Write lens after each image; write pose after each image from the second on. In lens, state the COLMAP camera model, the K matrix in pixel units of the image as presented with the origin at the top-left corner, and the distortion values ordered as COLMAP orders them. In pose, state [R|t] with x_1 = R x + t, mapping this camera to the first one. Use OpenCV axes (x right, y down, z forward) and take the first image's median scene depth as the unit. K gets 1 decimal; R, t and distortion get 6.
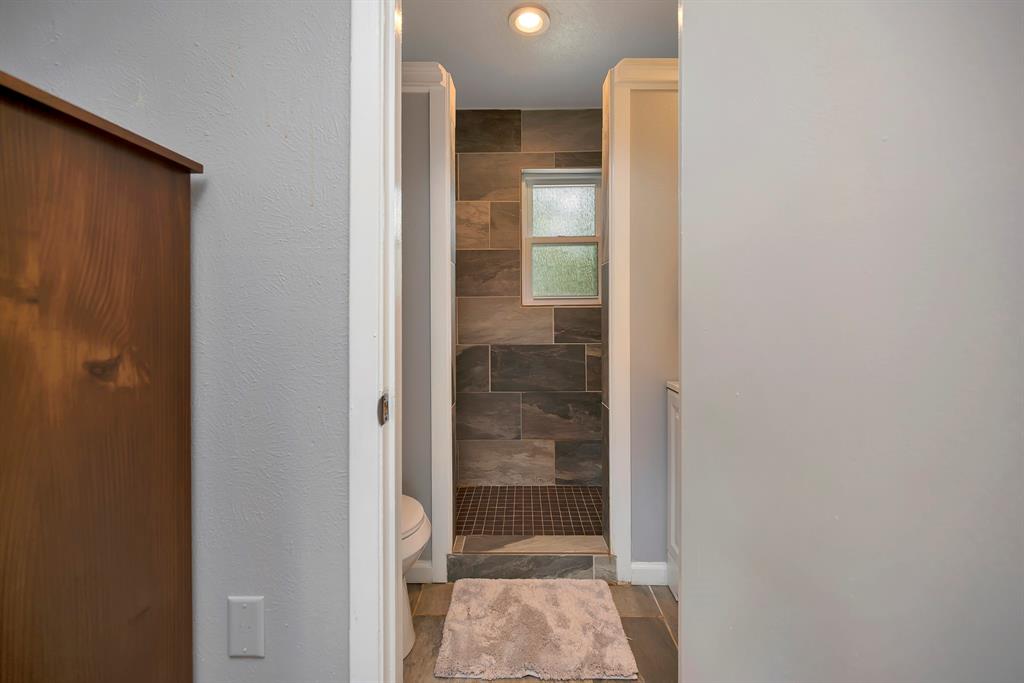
lens RADIAL K [[406.5, 0, 518.2], [0, 406.5, 318.1], [0, 0, 1]] dist [-0.003316, 0.000595]
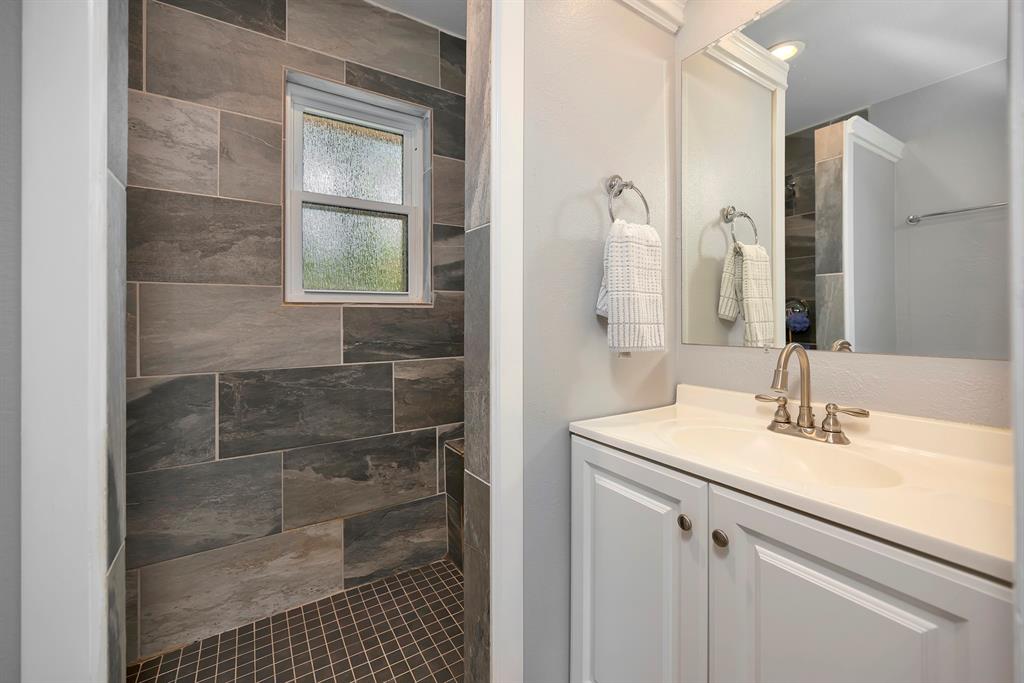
lens RADIAL K [[406.5, 0, 506.1], [0, 406.5, 318.2], [0, 0, 1]] dist [-0.003316, 0.000595]
pose [[0.837676, 0.005657, 0.546138, -0.043462], [0.000402, 0.999940, -0.010974, -0.001095], [-0.546167, 0.009413, 0.837623, 0.336684]]
